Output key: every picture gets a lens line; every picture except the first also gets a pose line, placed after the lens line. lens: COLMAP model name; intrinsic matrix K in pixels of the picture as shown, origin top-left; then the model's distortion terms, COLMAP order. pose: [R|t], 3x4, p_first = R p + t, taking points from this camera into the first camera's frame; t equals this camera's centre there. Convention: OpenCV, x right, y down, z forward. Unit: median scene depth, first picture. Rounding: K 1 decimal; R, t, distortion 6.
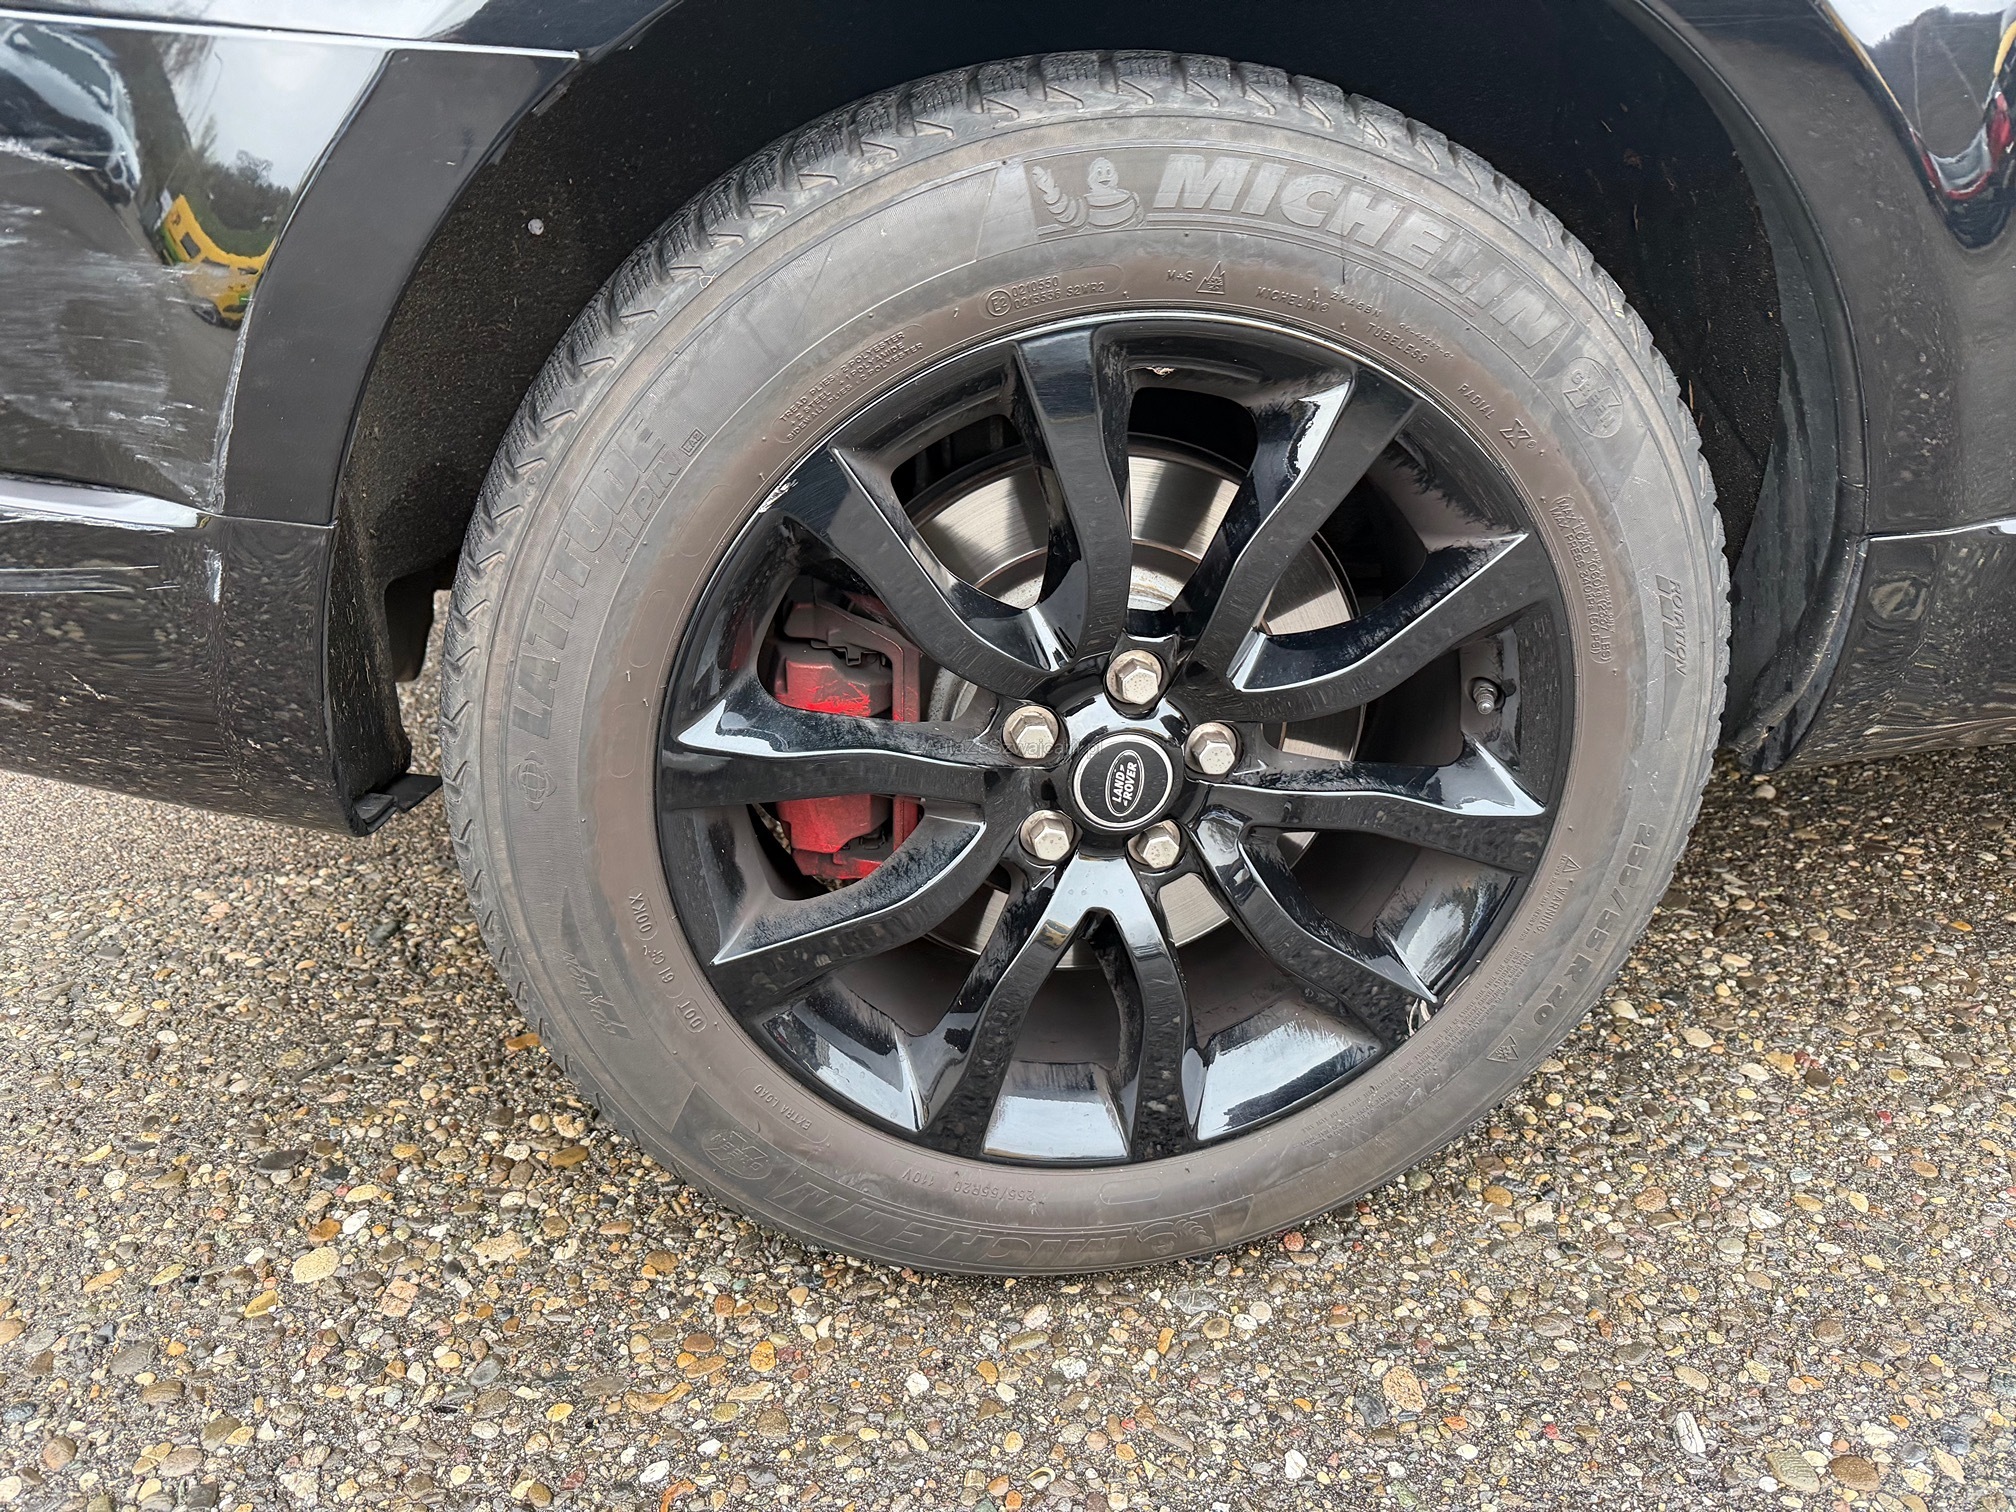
lens RADIAL K [[1426.9, 0, 1010.3], [0, 1426.9, 751.7], [0, 0, 1]] dist [0.035150, -0.051101]
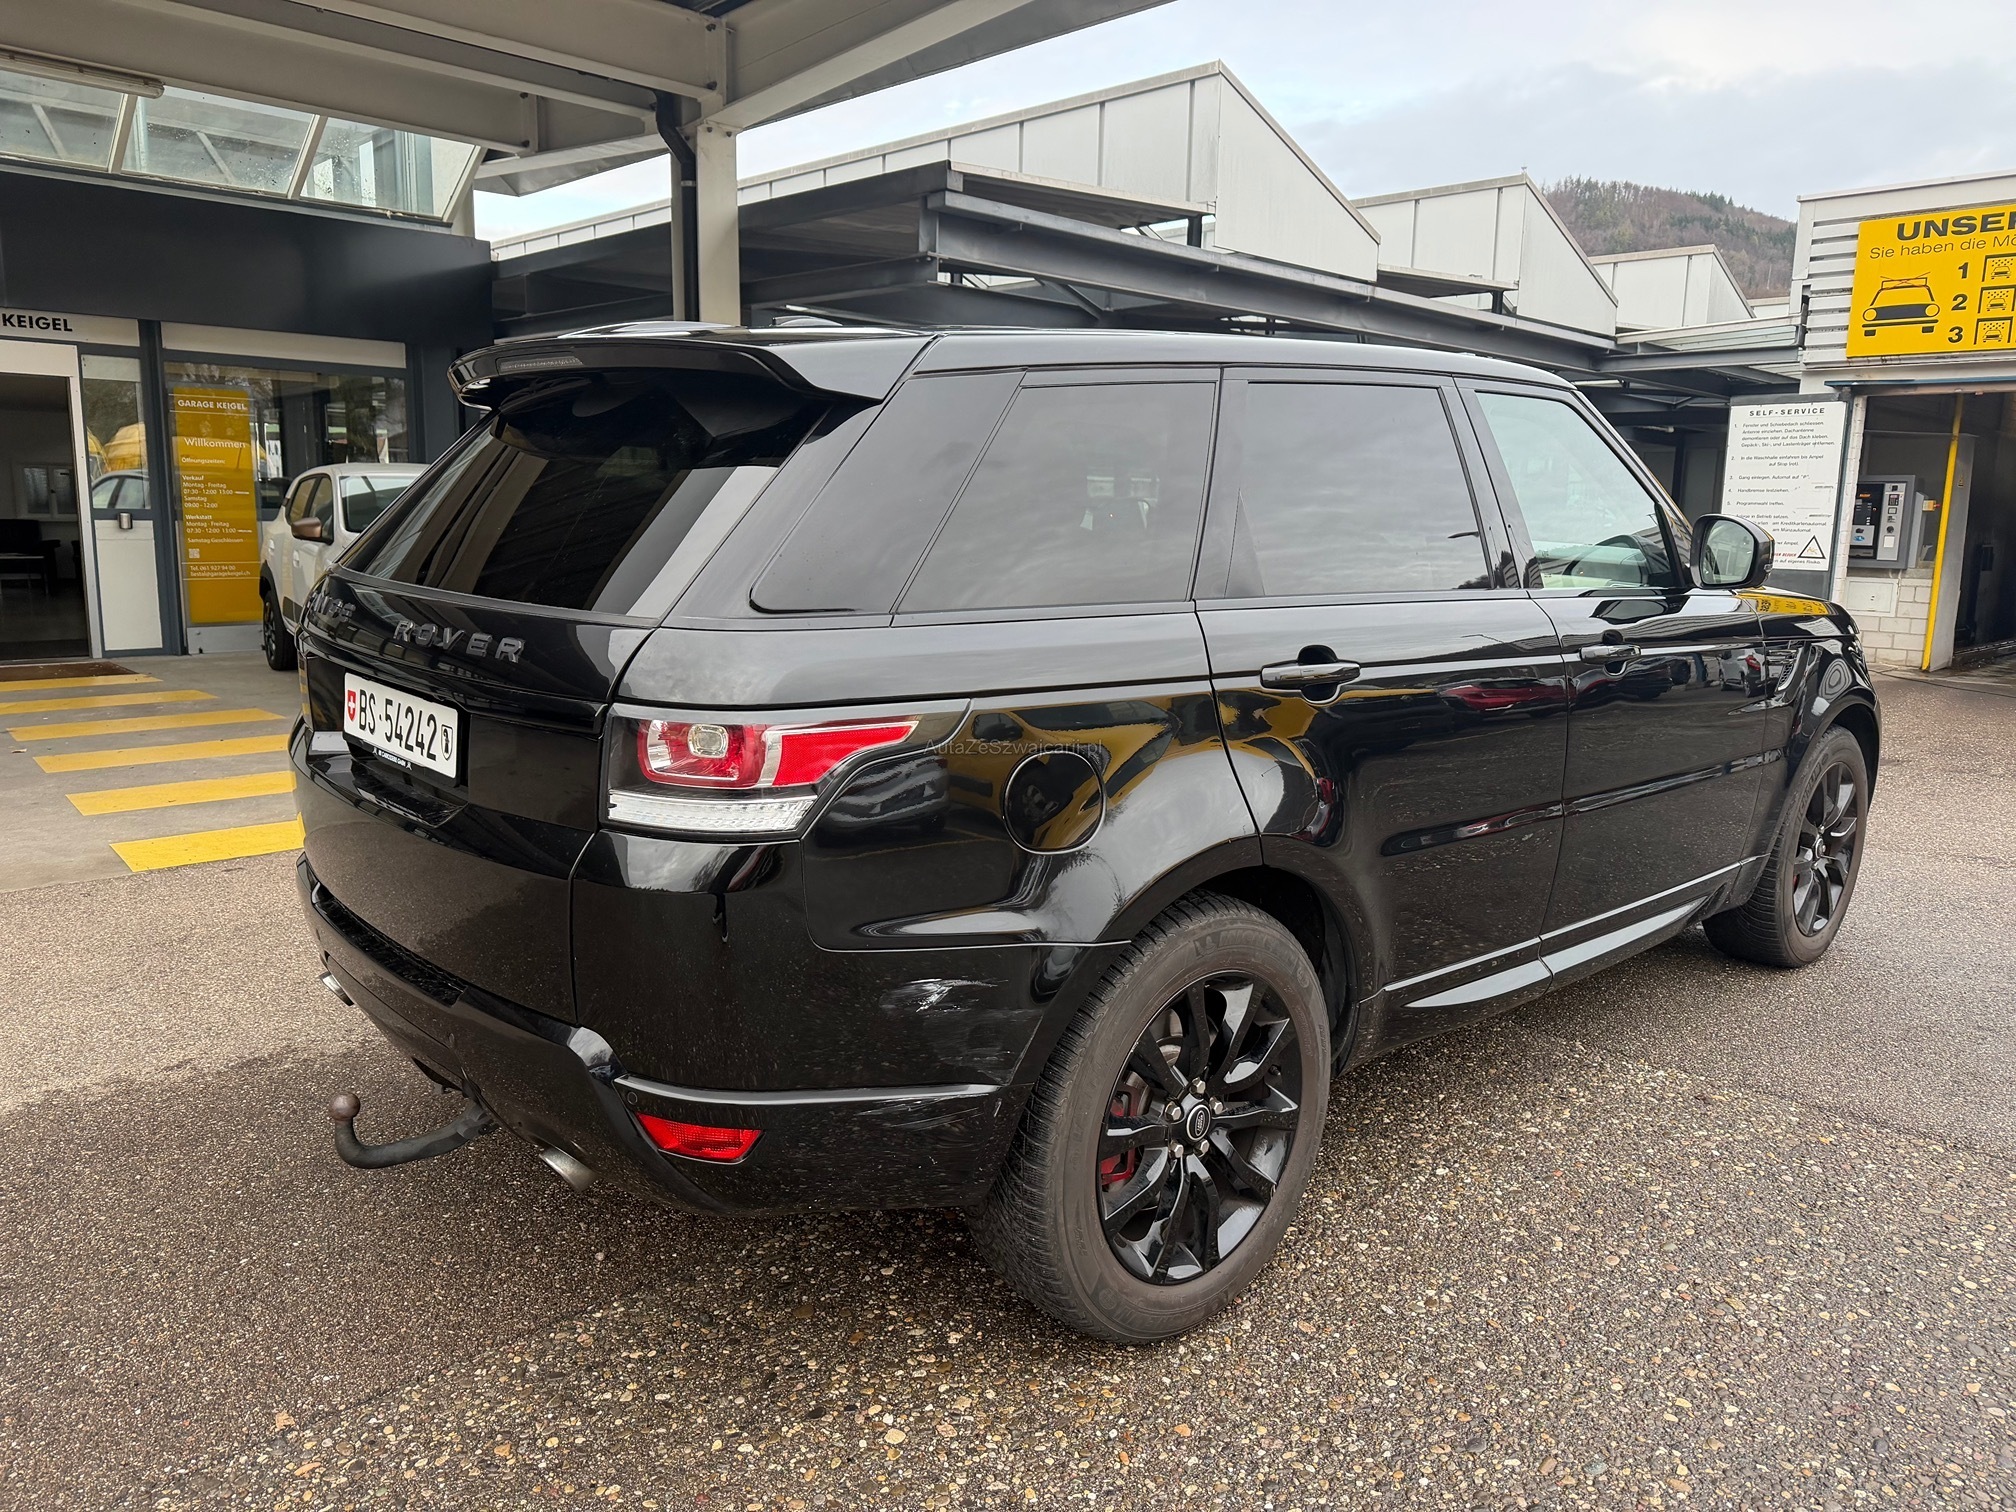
lens RADIAL K [[1507.5, 0, 1002.6], [0, 1507.5, 703.5], [0, 0, 1]] dist [0.016196, -0.004082]
pose [[0.830913, -0.045894, 0.554506, -1.881566], [0.196203, 0.956743, -0.214820, -0.209730], [-0.520661, 0.287293, 0.803975, -1.475573]]
